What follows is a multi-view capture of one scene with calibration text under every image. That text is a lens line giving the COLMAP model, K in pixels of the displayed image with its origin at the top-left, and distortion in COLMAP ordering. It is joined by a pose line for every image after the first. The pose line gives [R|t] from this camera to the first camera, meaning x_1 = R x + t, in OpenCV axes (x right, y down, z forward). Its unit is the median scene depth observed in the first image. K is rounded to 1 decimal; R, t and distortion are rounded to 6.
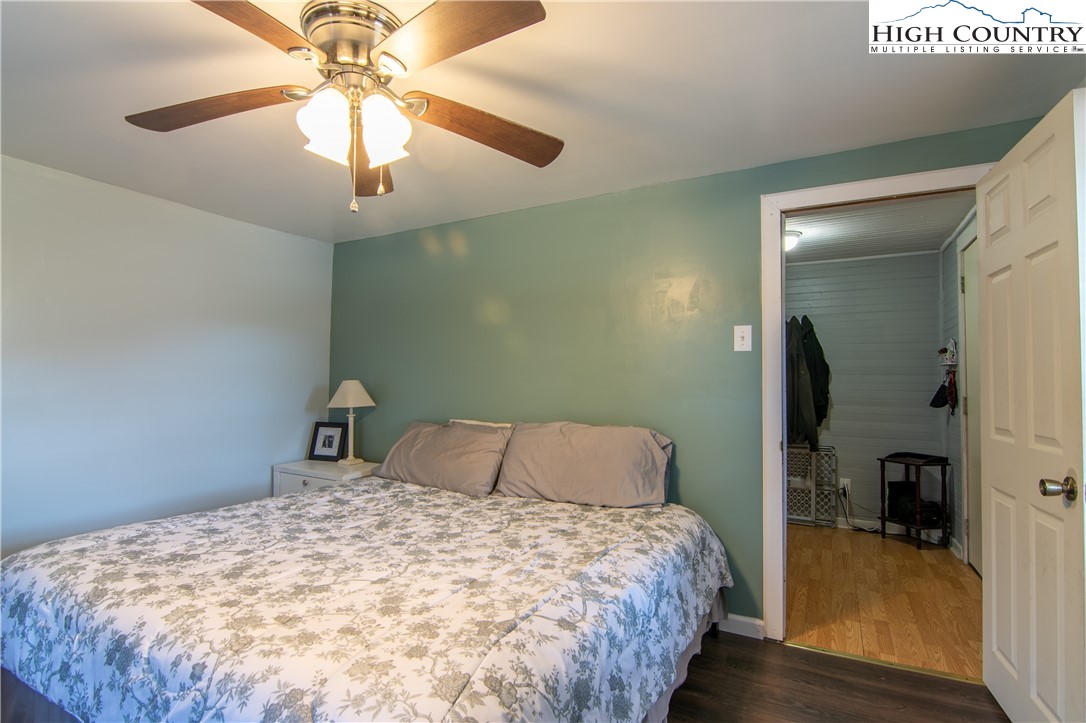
lens RADIAL K [[527.4, 0, 538.9], [0, 527.4, 362.3], [0, 0, 1]] dist [-0.008373, -0.004313]
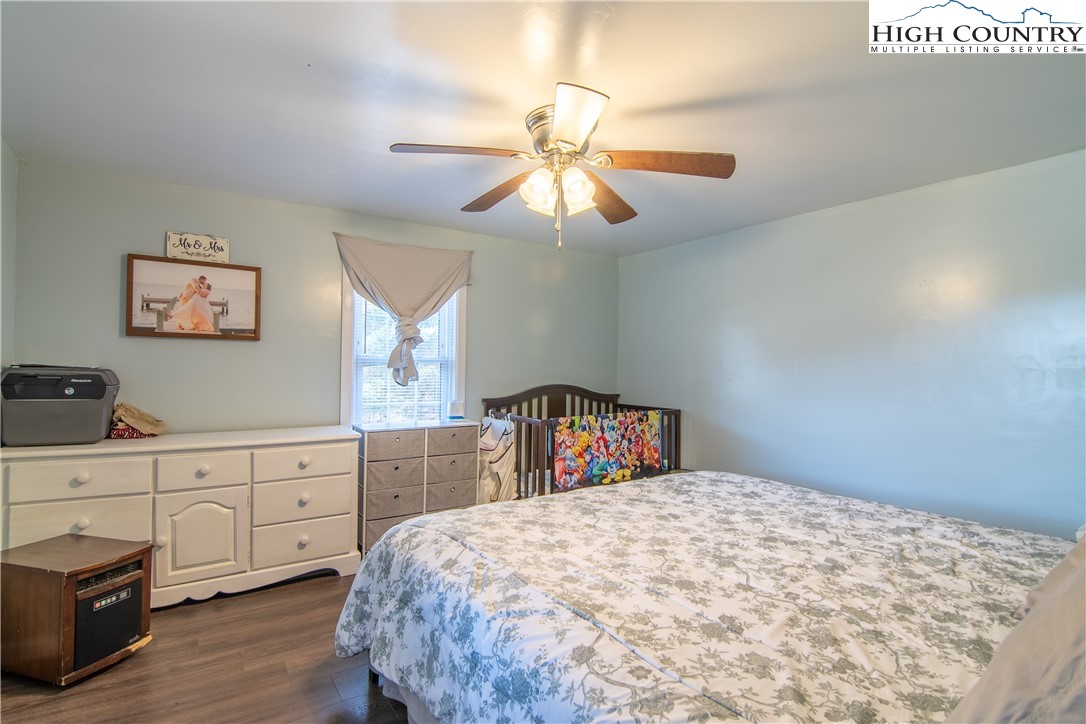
lens RADIAL K [[527.4, 0, 535.3], [0, 527.4, 364.0], [0, 0, 1]] dist [-0.008373, -0.004313]
pose [[-0.448169, -0.014961, -0.893823, 0.720717], [0.019155, 0.999470, -0.026334, 0.048168], [0.893743, -0.028923, -0.447645, 1.179310]]
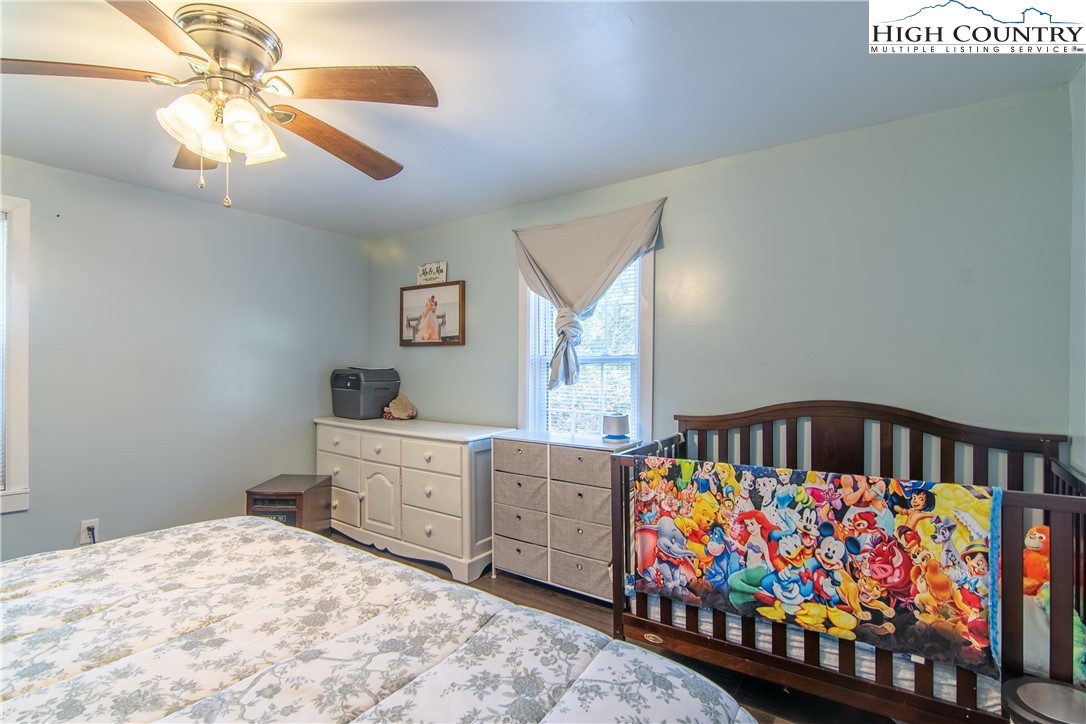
lens RADIAL K [[527.4, 0, 539.4], [0, 527.4, 365.0], [0, 0, 1]] dist [-0.008373, -0.004313]
pose [[-0.991967, -0.007495, 0.126272, -0.836315], [-0.012290, 0.999231, -0.037242, 0.051222], [-0.125896, -0.038495, -0.991296, 1.472947]]
